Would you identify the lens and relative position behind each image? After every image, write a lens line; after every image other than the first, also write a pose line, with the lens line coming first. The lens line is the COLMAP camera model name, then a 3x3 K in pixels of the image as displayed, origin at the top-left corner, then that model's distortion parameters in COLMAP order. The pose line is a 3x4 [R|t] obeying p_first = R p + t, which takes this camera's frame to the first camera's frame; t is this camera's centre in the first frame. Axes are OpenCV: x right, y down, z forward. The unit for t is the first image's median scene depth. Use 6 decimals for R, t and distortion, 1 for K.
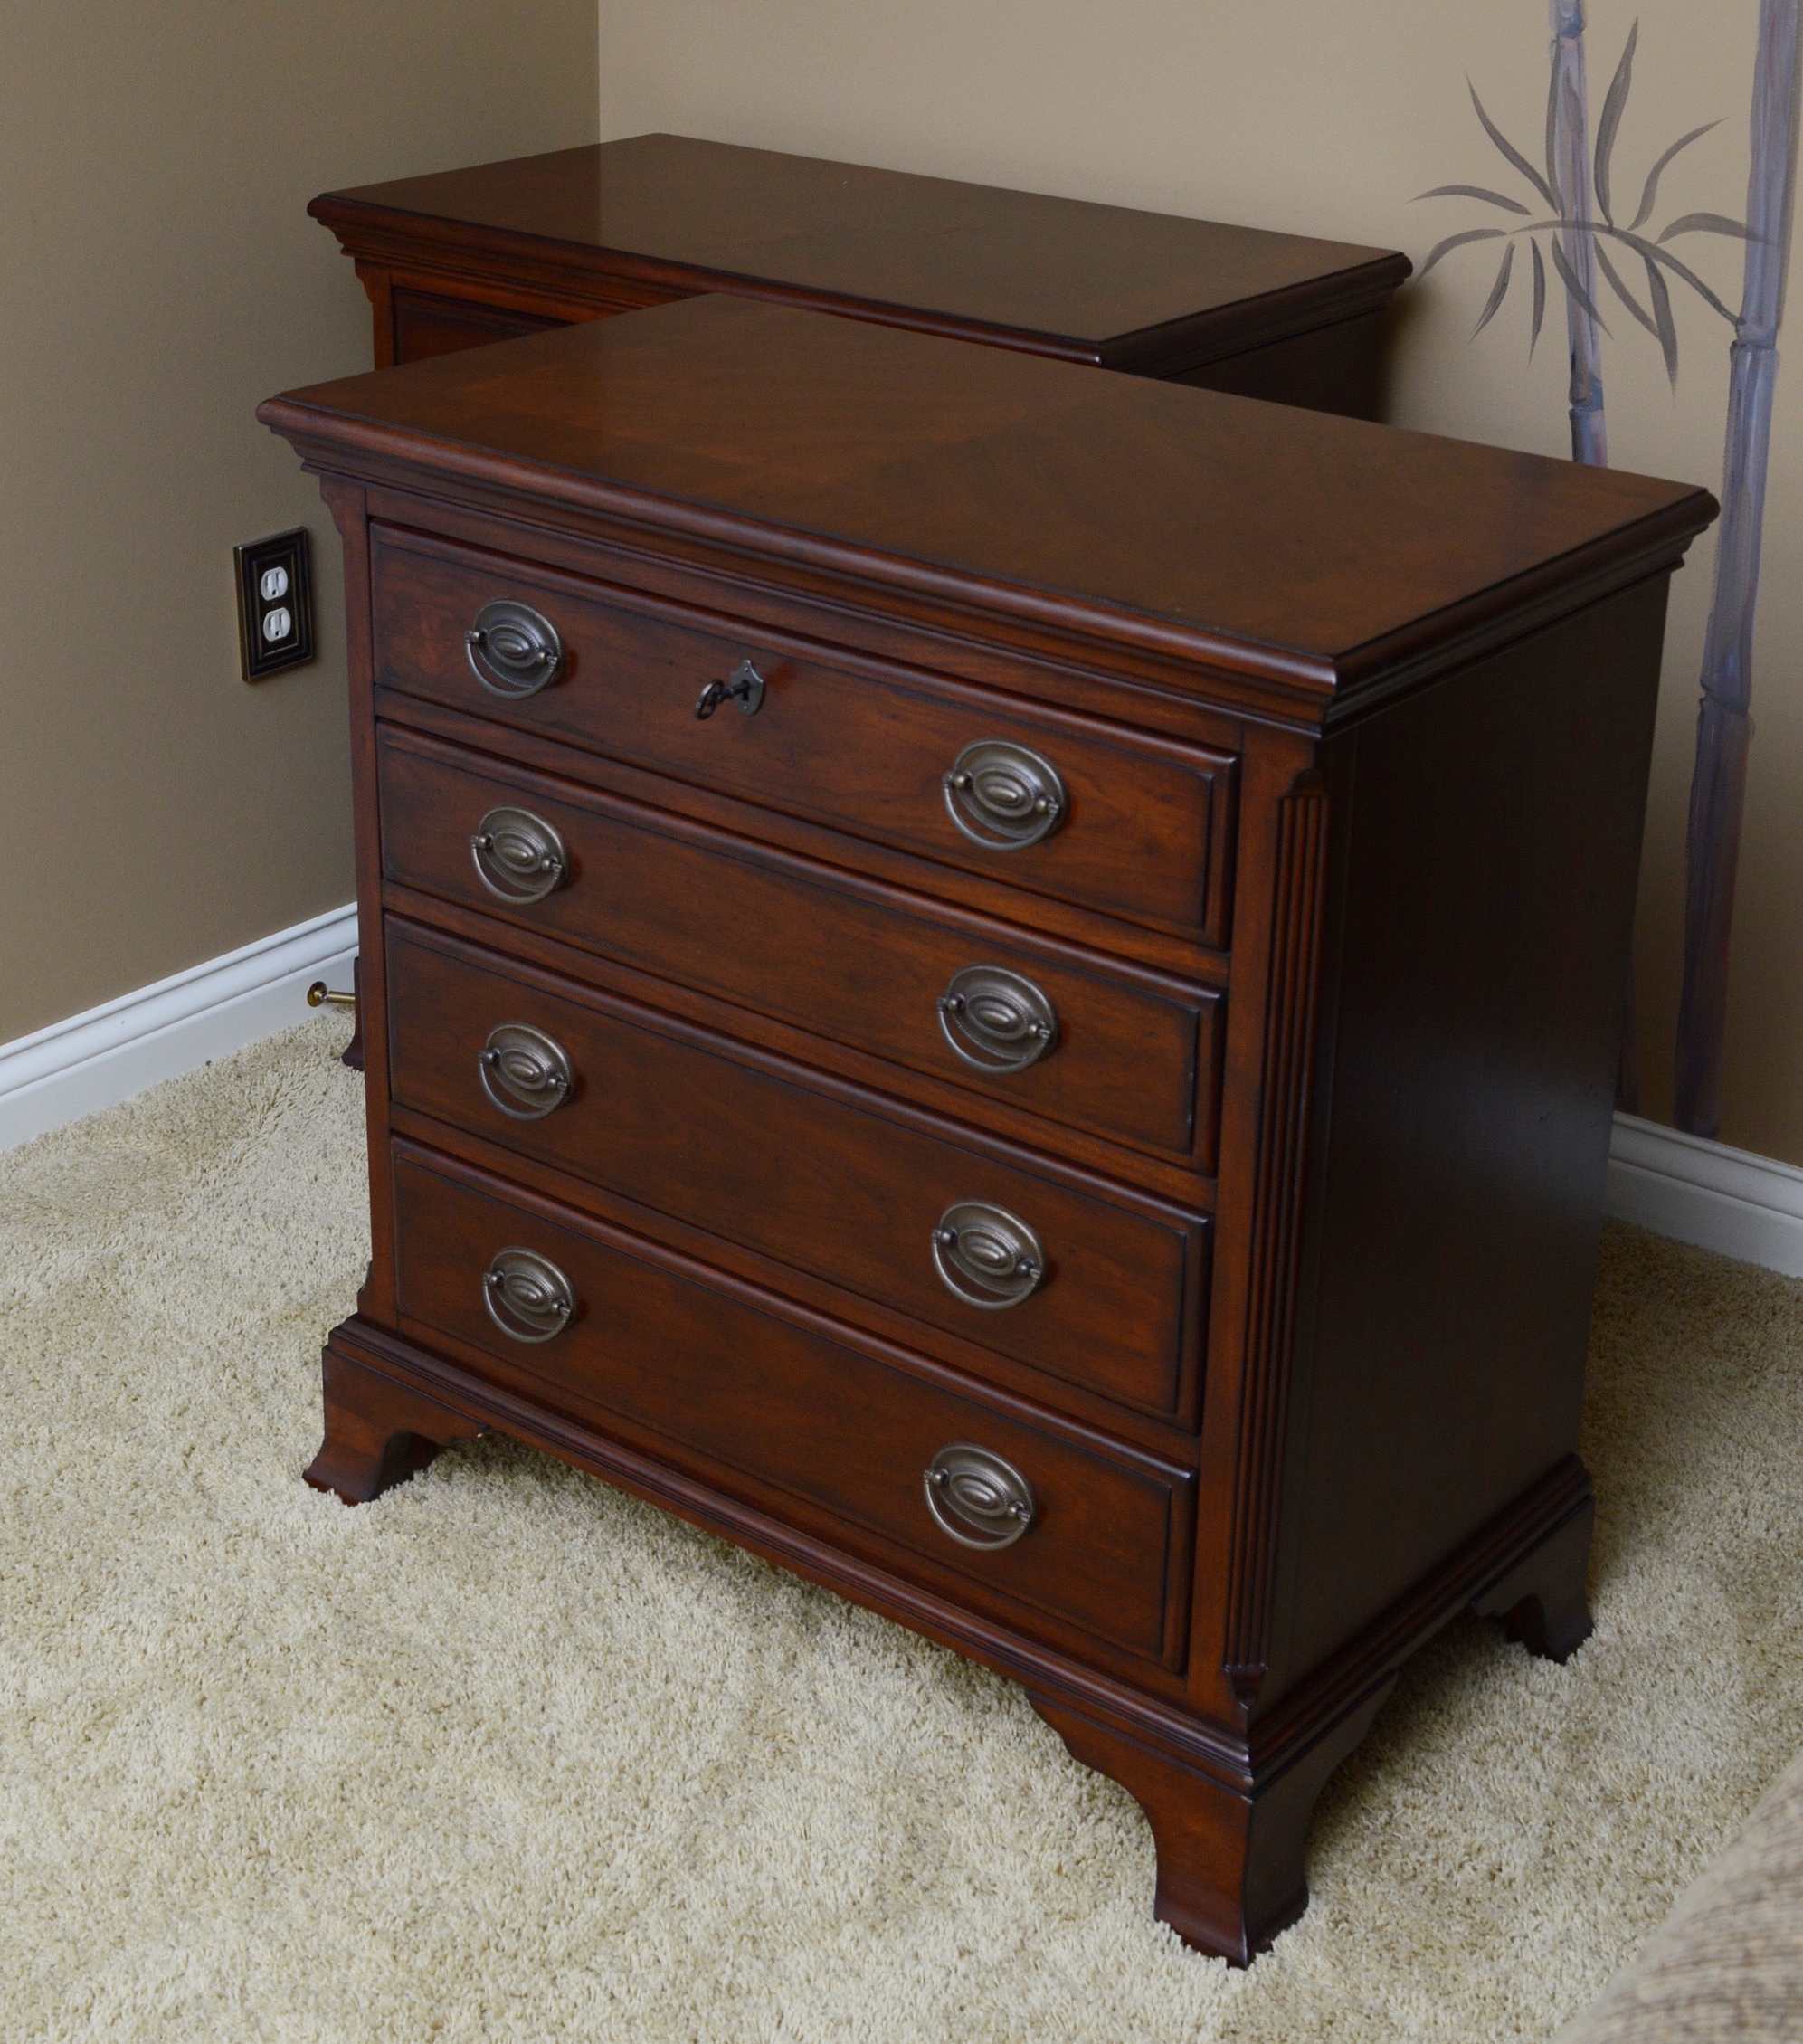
lens RADIAL K [[3352.2, 0, 867.0], [0, 3352.2, 807.1], [0, 0, 1]] dist [-0.061810, 0.000000]
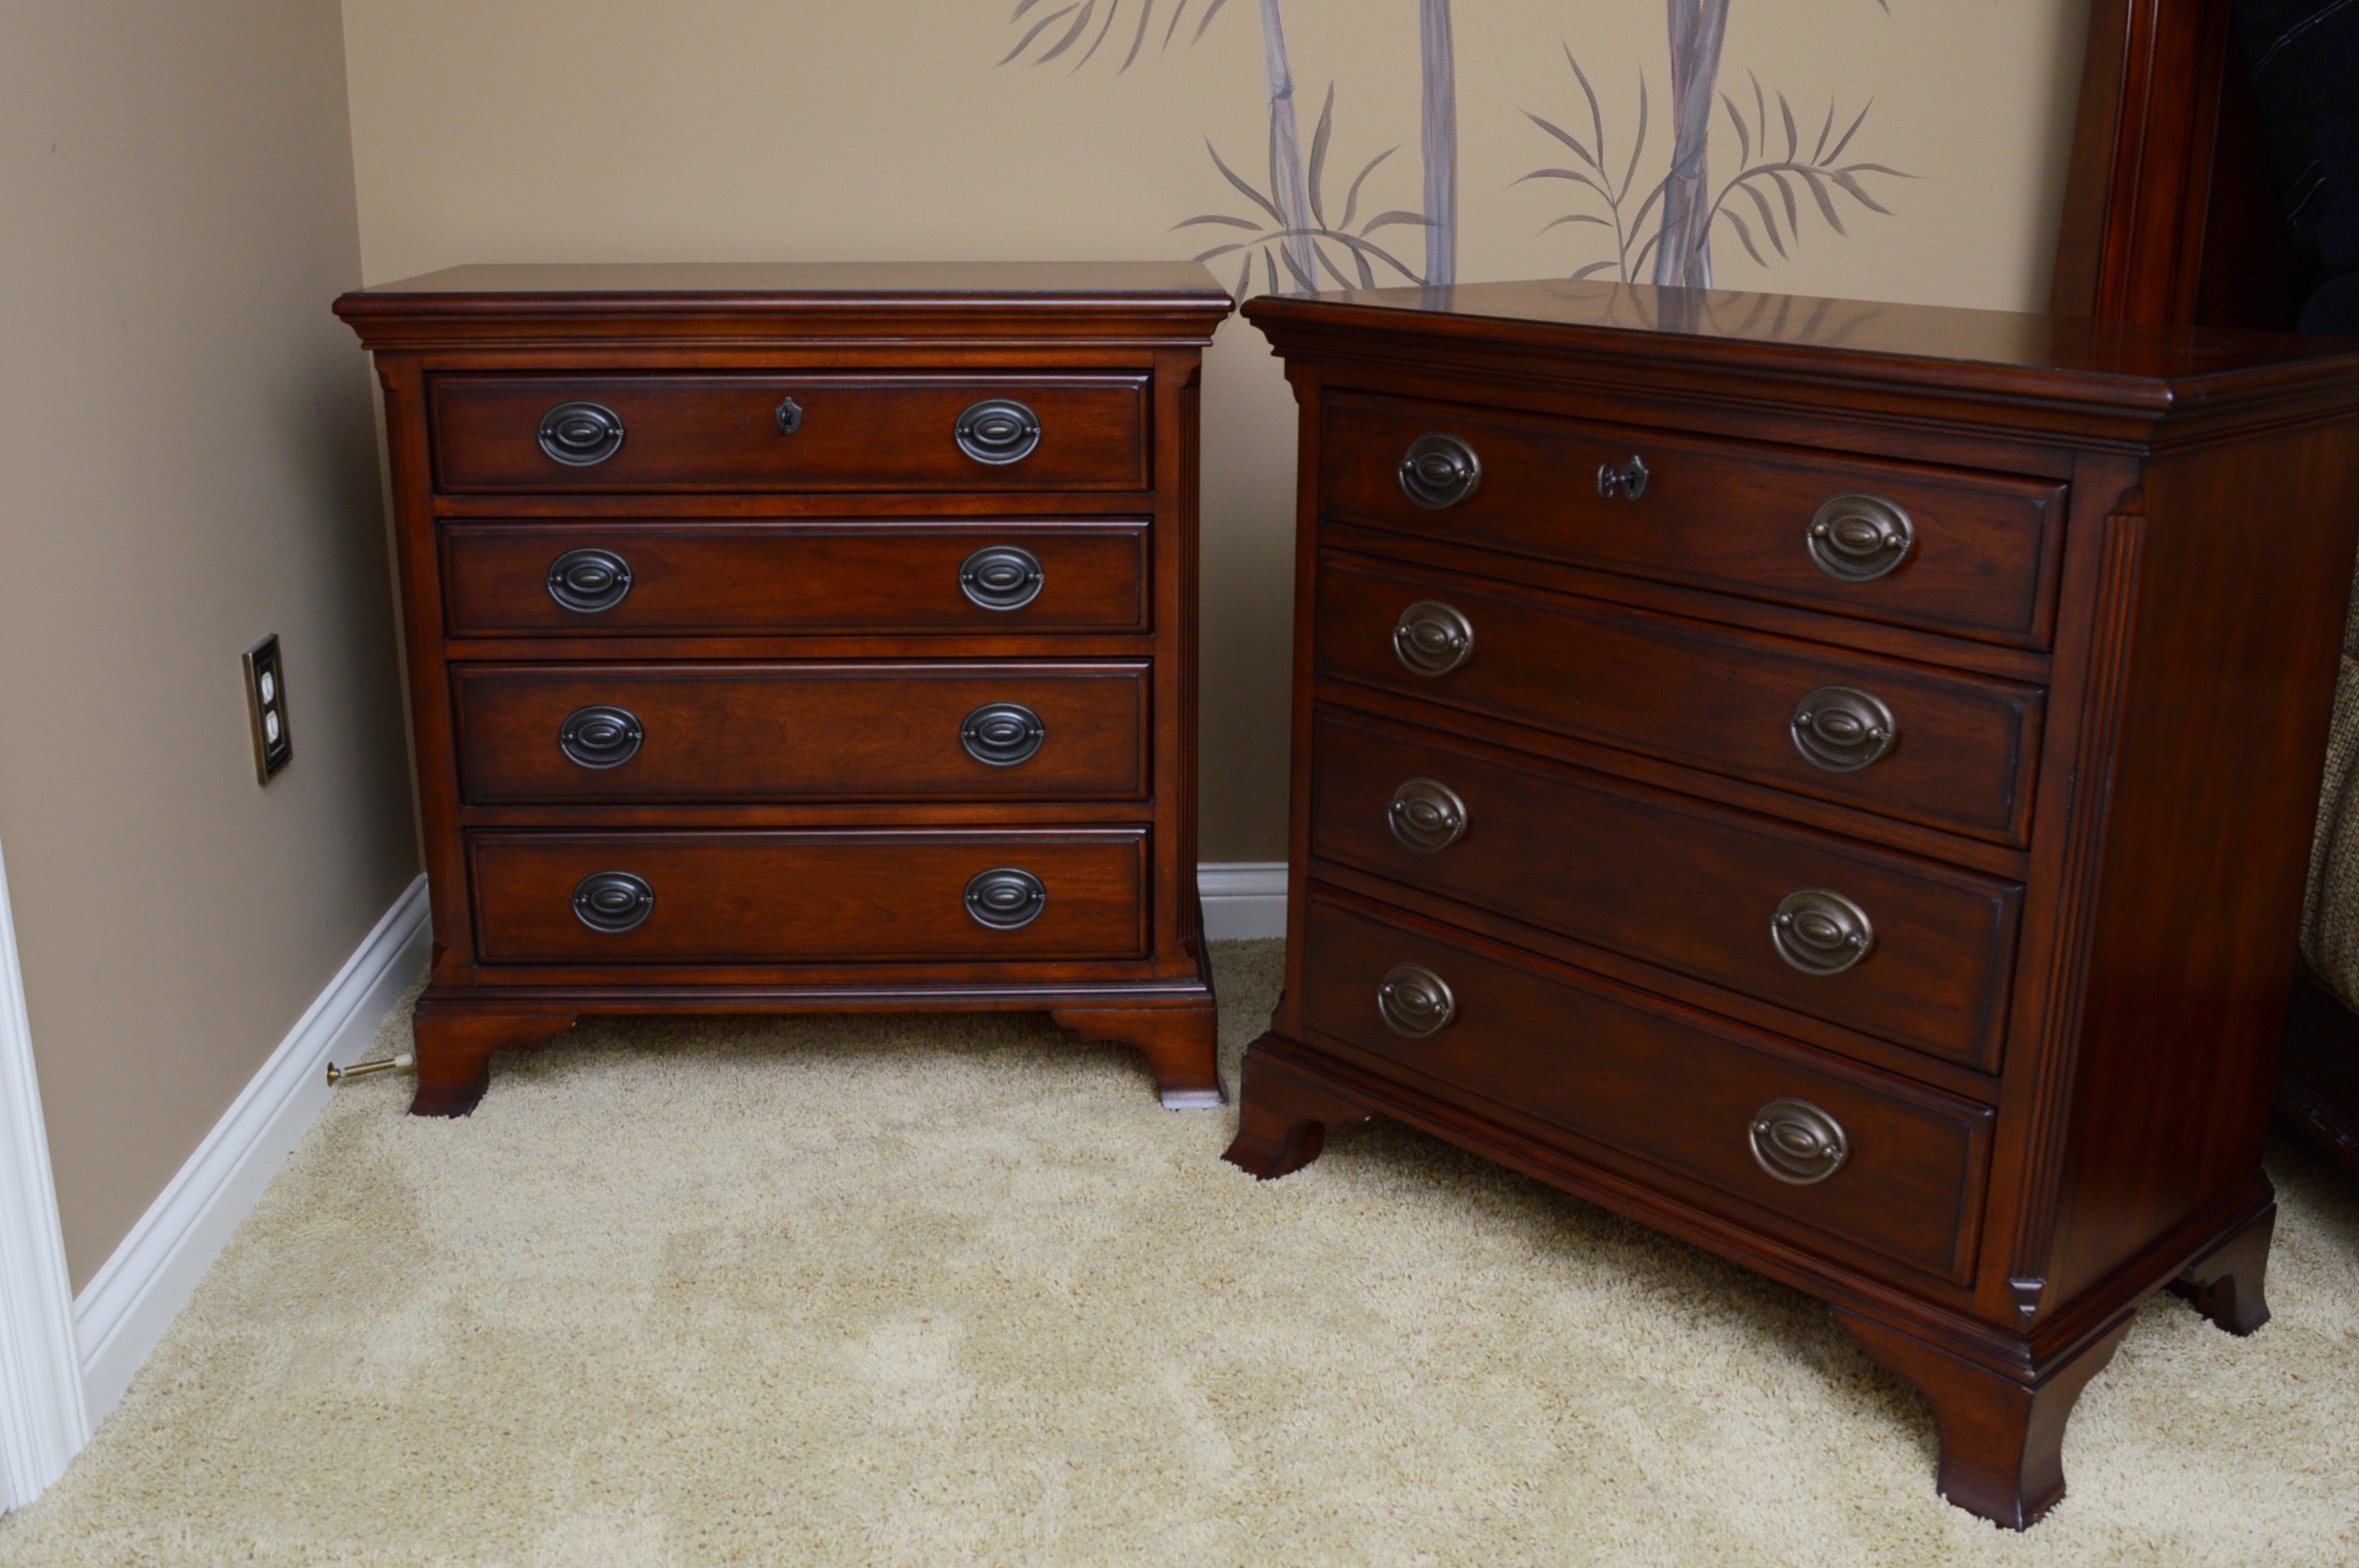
lens RADIAL K [[2267.8, 0, 1182.5], [0, 2267.8, 785.6], [0, 0, 1]] dist [-0.082016, 0.000000]
pose [[0.752181, -0.199651, 0.627983, -0.597090], [0.243121, 0.969845, 0.017134, 0.031128], [-0.612466, 0.139788, 0.778039, 0.404997]]
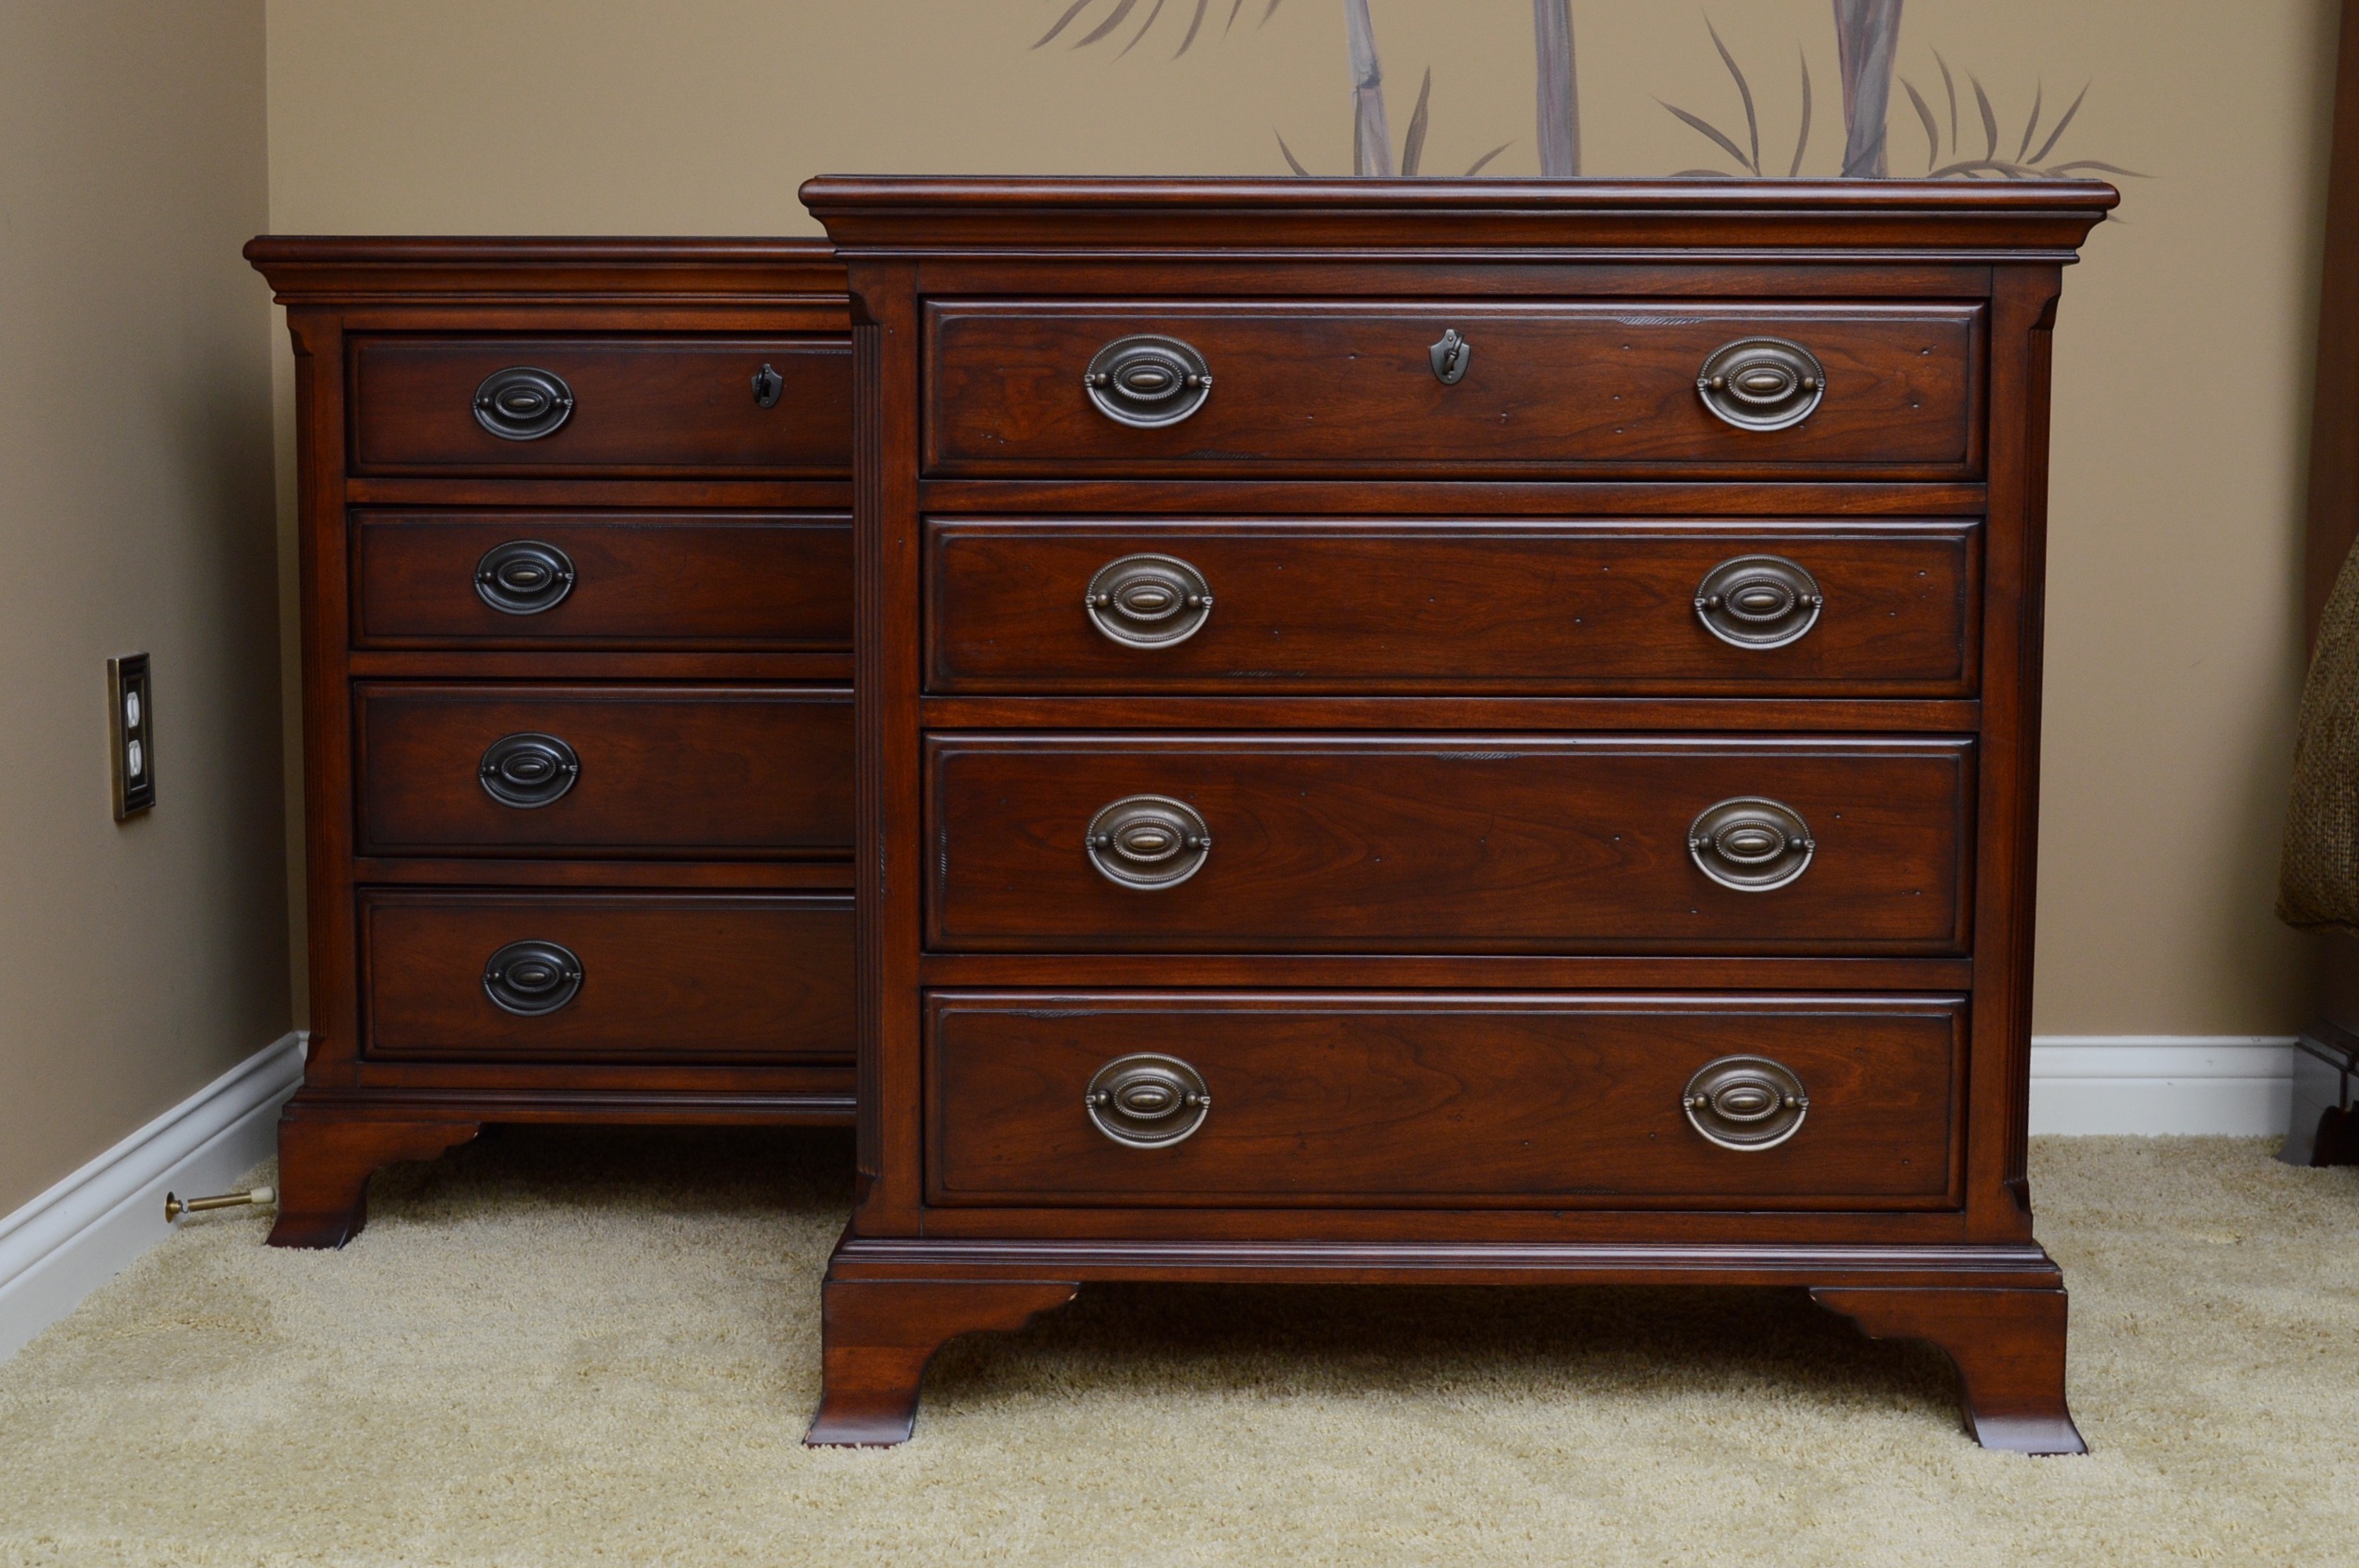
lens RADIAL K [[3223.1, 0, 1179.7], [0, 3223.1, 773.7], [0, 0, 1]] dist [-0.040672, 0.000000]
pose [[0.786357, -0.072296, 0.613527, -0.700687], [0.230168, 0.955911, -0.182365, 0.243709], [-0.573293, 0.284618, 0.768328, 0.286343]]
